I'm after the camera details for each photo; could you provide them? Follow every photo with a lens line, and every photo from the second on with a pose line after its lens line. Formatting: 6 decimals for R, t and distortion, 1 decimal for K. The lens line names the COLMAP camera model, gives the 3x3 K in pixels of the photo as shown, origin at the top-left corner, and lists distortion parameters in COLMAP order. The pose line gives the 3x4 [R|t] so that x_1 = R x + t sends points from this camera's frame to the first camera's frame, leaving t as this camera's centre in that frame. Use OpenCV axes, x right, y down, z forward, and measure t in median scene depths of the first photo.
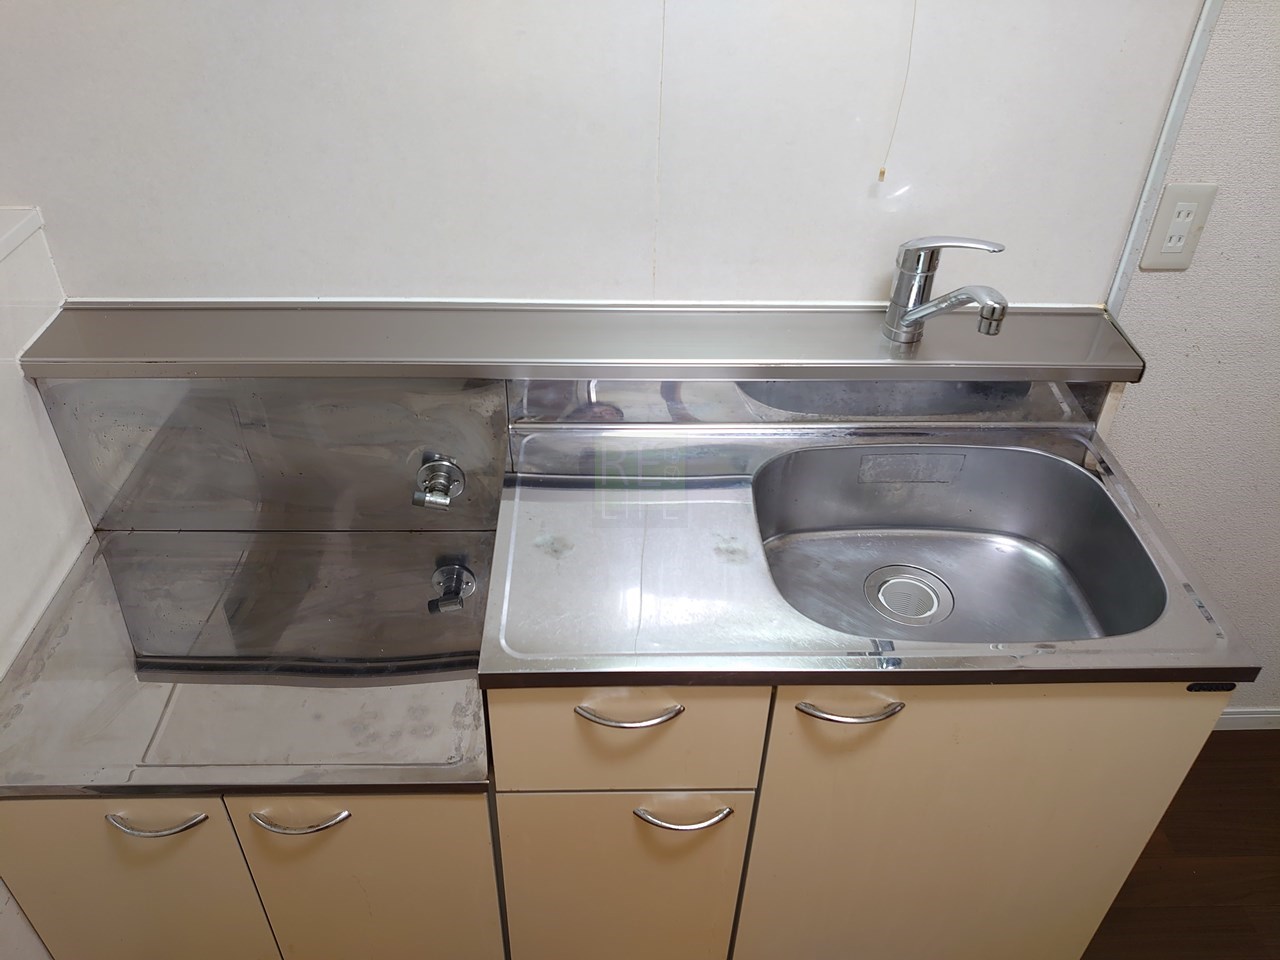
lens RADIAL K [[1008.7, 0, 640.3], [0, 1008.7, 475.8], [0, 0, 1]] dist [-0.028115, 0.021812]
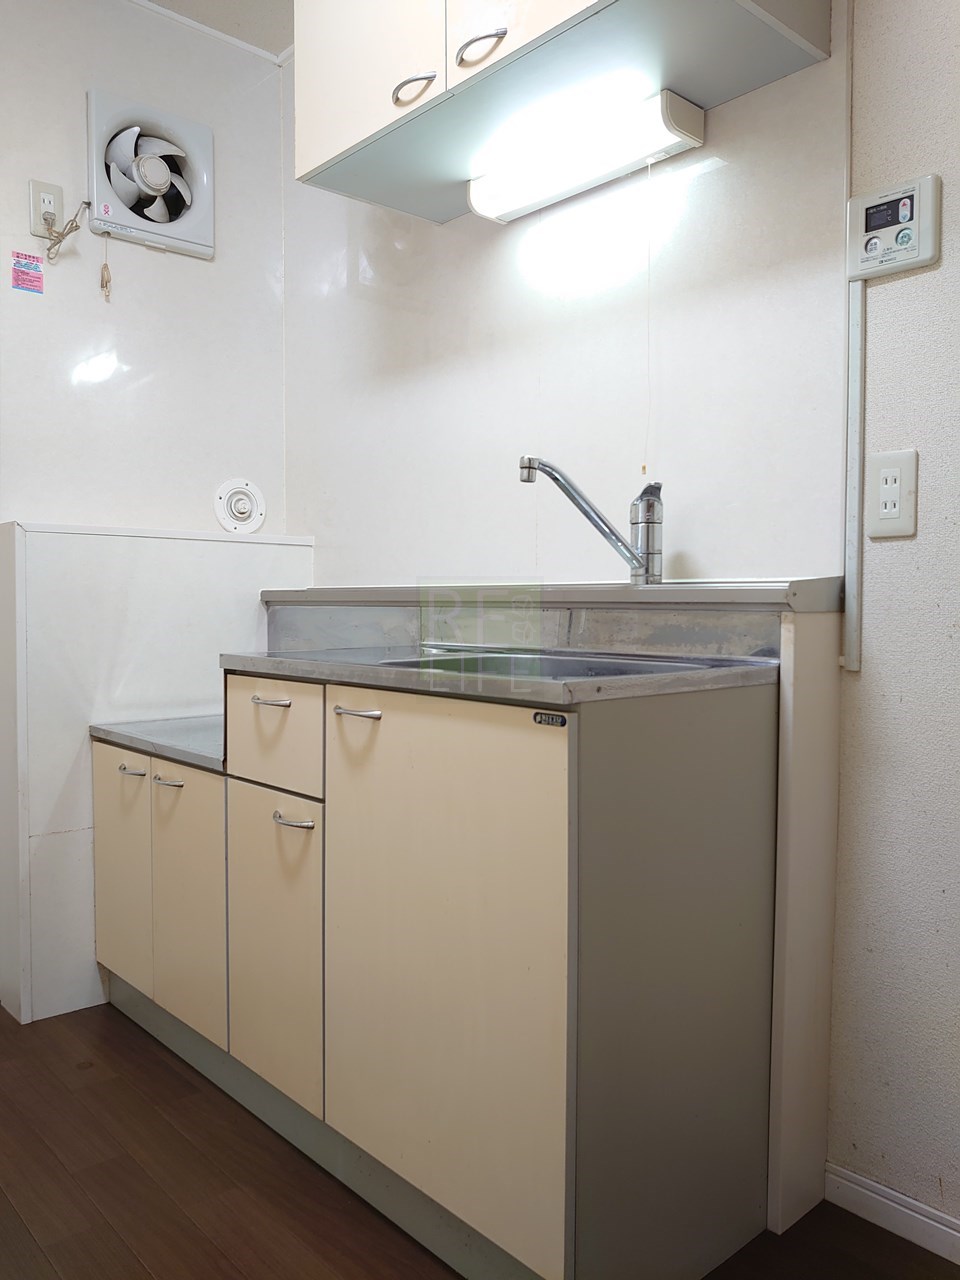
lens RADIAL K [[1008.7, 0, 478.7], [0, 1008.7, 641.5], [0, 0, 1]] dist [-0.028115, 0.021812]
pose [[0.639213, 0.002944, -0.769024, 1.071087], [-0.447059, 0.815086, -0.368475, 0.456370], [0.625736, 0.579333, 0.522330, 0.273724]]
